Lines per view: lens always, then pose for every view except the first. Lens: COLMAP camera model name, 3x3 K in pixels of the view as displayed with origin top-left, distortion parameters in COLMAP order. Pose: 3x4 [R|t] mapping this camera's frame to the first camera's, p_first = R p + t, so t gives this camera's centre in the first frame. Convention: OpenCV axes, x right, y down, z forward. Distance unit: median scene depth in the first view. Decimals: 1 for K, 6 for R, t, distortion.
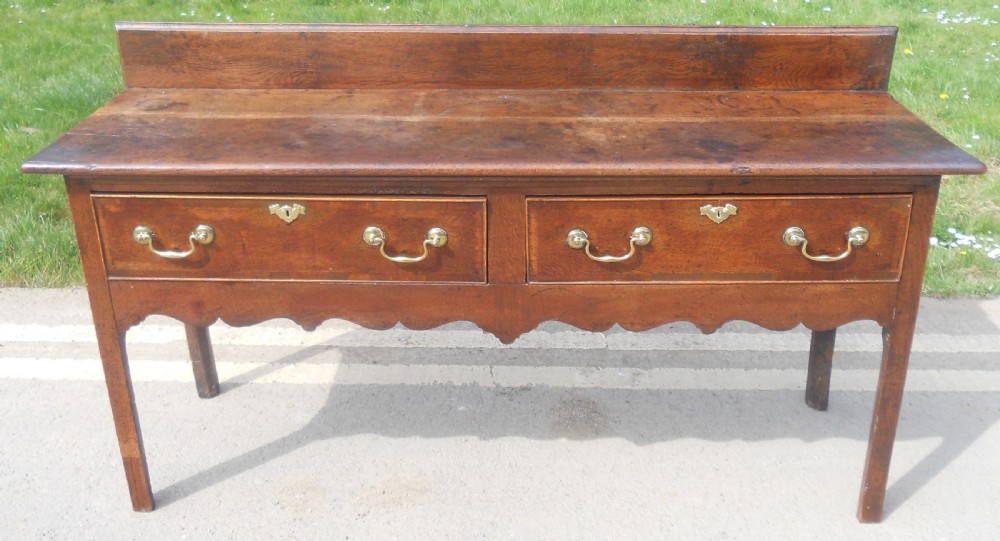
lens RADIAL K [[1030.7, 0, 487.3], [0, 1030.7, 187.7], [0, 0, 1]] dist [-0.039225, 0.000000]
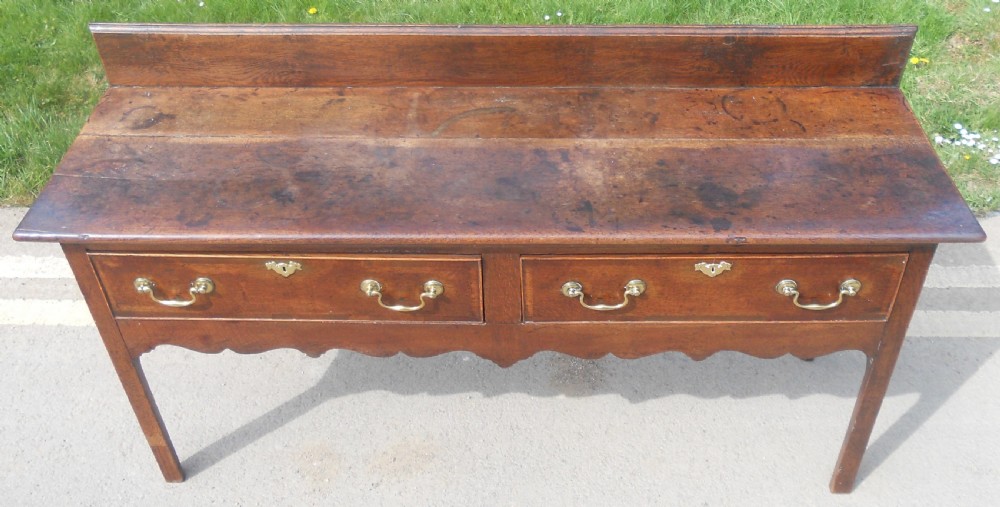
lens RADIAL K [[1010.4, 0, 497.6], [0, 1010.4, 206.3], [0, 0, 1]] dist [-0.041822, 0.000000]
pose [[0.999886, -0.012074, -0.009014, 0.020558], [0.014228, 0.953528, 0.300968, -0.275635], [0.004961, -0.301062, 0.953592, 0.067796]]
